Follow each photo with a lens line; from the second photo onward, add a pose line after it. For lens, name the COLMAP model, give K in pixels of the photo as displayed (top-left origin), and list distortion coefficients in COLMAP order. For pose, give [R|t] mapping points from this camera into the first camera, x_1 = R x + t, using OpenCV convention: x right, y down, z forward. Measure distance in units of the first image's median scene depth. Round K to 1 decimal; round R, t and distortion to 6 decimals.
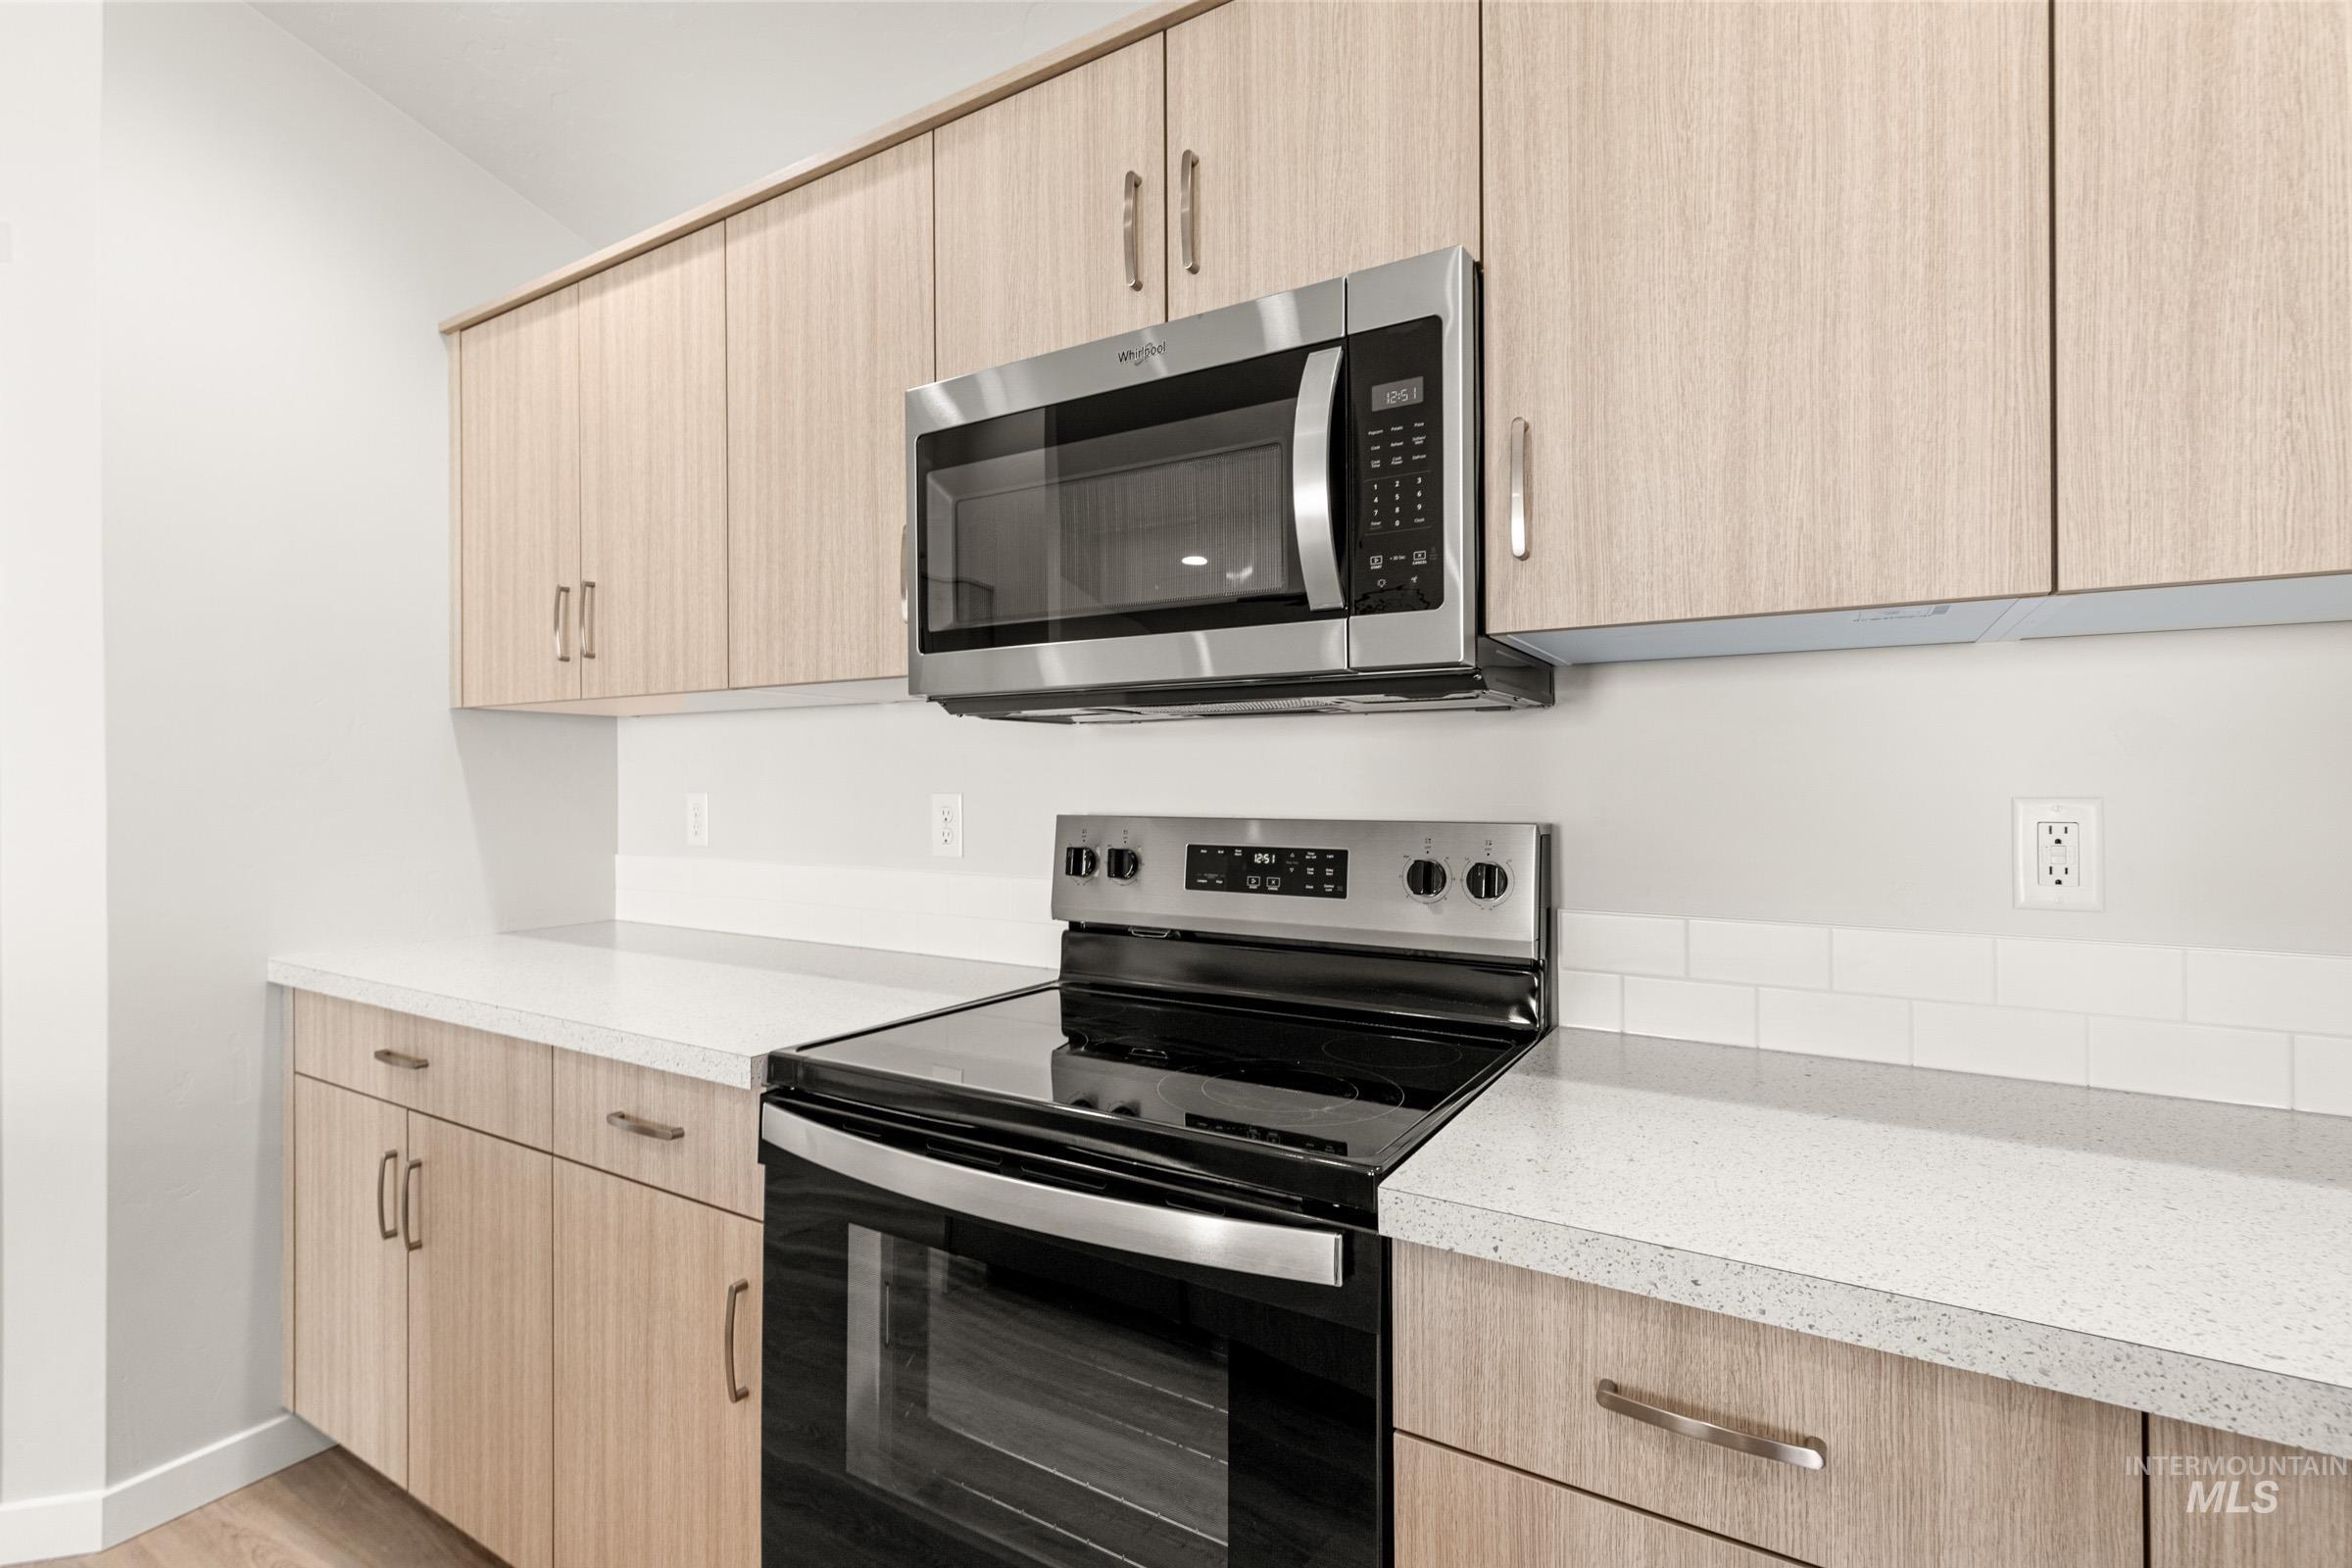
lens RADIAL K [[1090.4, 0, 1167.6], [0, 1090.4, 770.2], [0, 0, 1]] dist [0.006344, 0.000569]
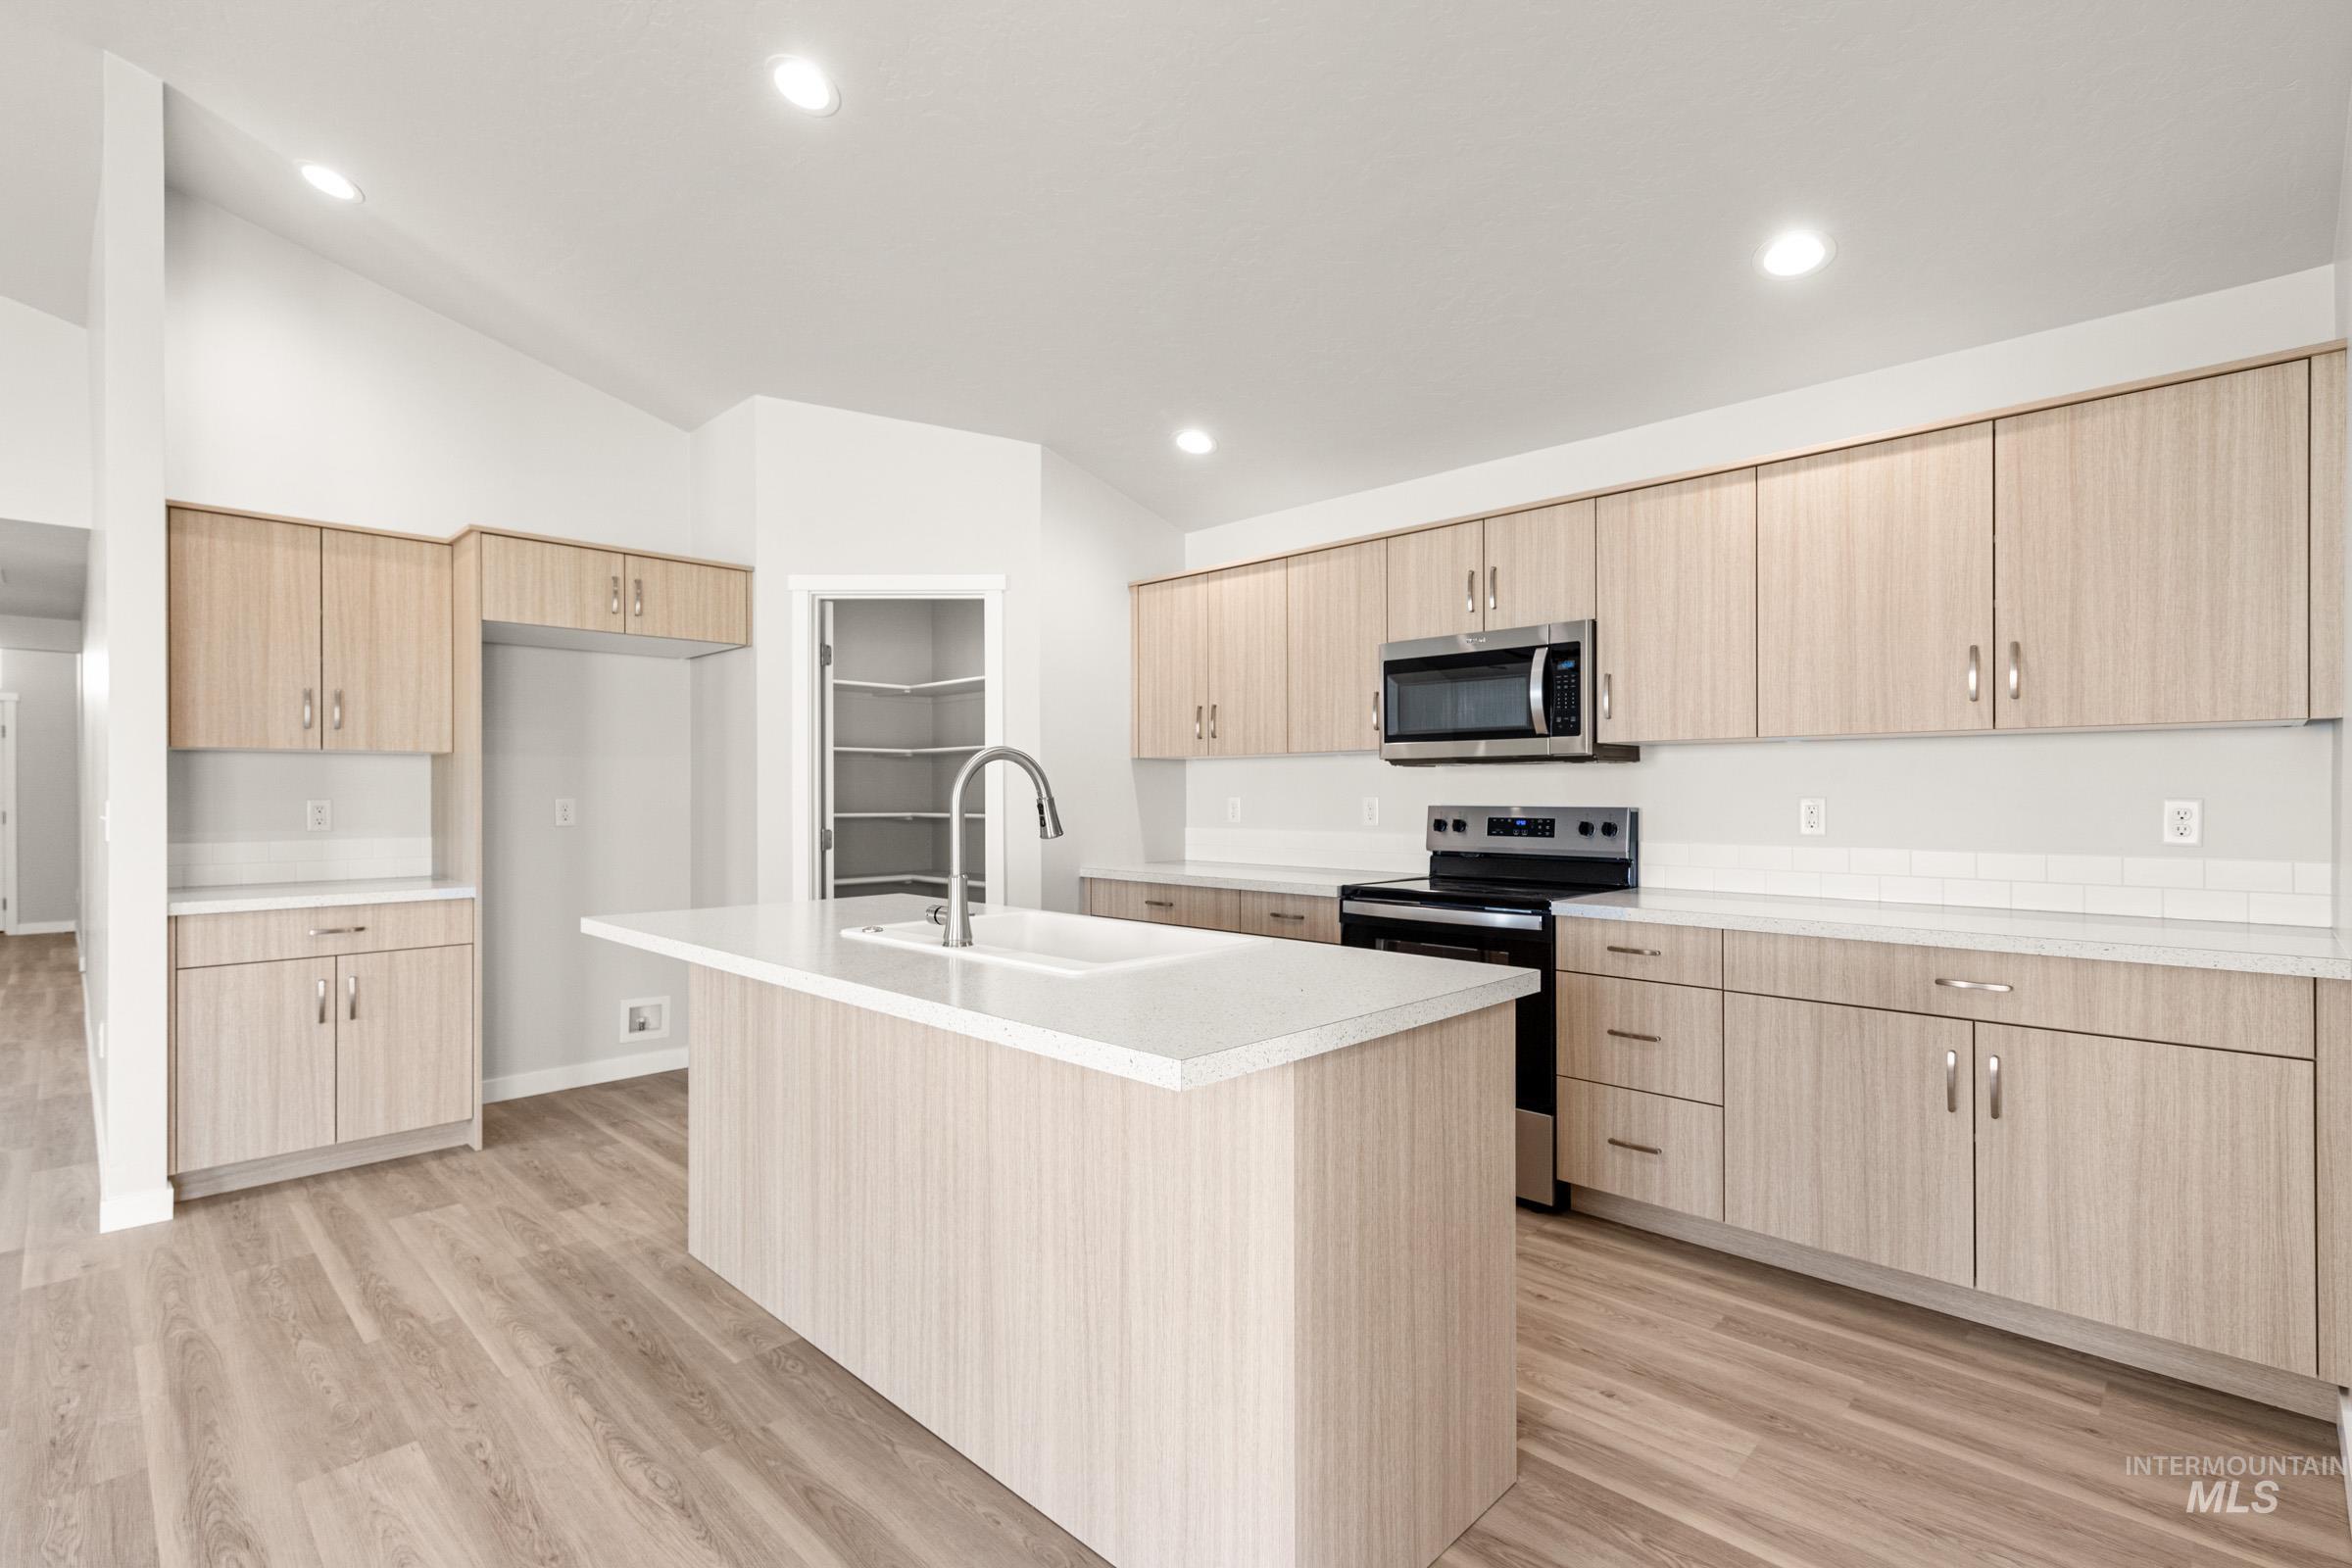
lens RADIAL K [[1090.4, 0, 1164.8], [0, 1090.4, 787.5], [0, 0, 1]] dist [0.006344, 0.000569]
pose [[0.973374, 0.002694, -0.229206, -0.142738], [-0.002252, 0.999995, 0.002190, -0.003544], [0.229211, -0.001616, 0.973375, -1.754677]]
